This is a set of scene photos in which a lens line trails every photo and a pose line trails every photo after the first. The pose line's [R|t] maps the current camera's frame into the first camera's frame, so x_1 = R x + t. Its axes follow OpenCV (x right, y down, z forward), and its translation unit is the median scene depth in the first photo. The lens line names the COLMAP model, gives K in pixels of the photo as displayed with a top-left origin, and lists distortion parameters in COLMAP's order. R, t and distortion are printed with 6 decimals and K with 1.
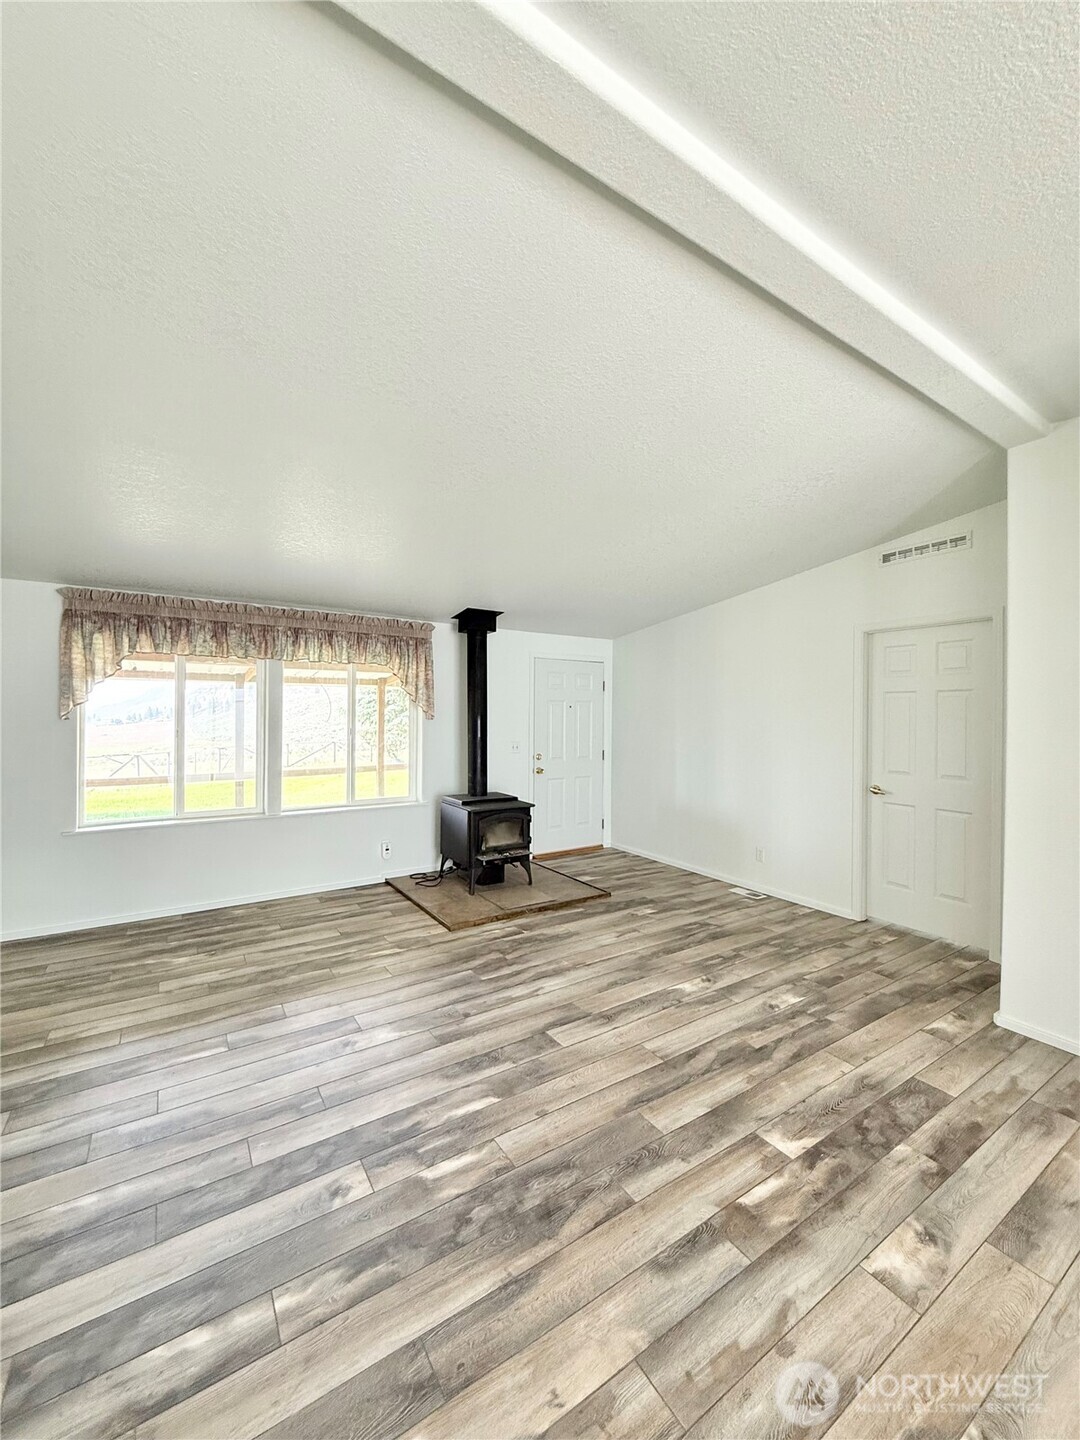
lens RADIAL K [[577.1, 0, 537.4], [0, 577.1, 715.4], [0, 0, 1]] dist [0.000963, -0.000283]
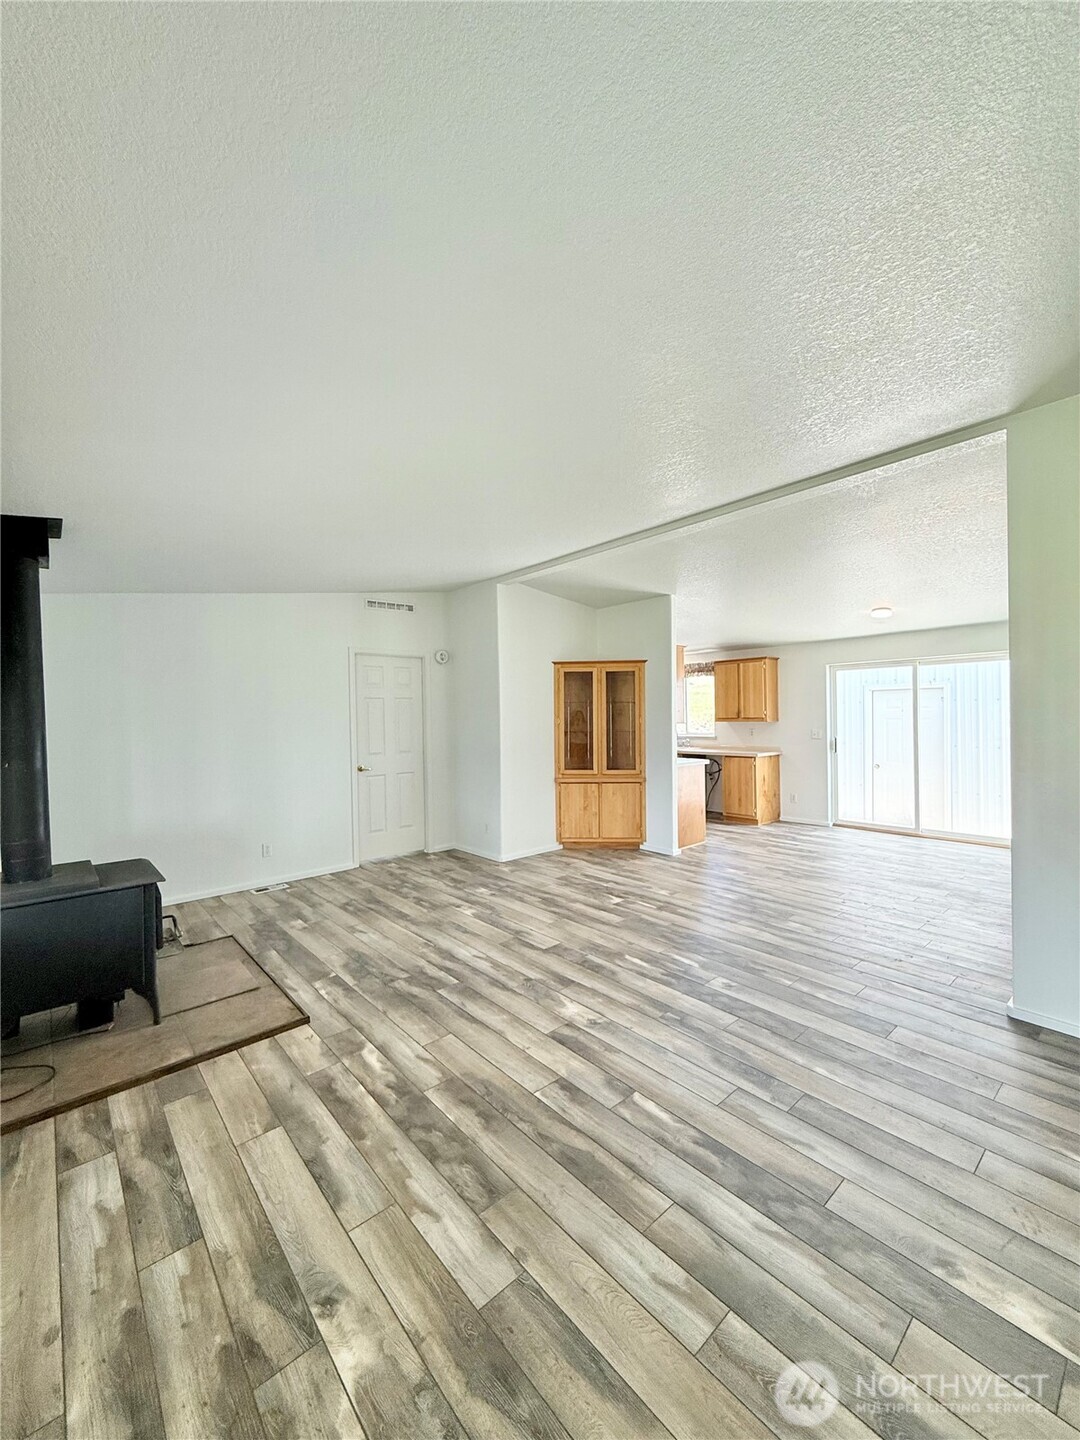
lens RADIAL K [[577.1, 0, 541.6], [0, 577.1, 716.8], [0, 0, 1]] dist [0.000963, -0.000283]
pose [[-0.146170, -0.011456, 0.989193, -1.106814], [0.017421, 0.999748, 0.014152, -0.010432], [-0.989106, 0.019302, -0.145933, 1.007142]]
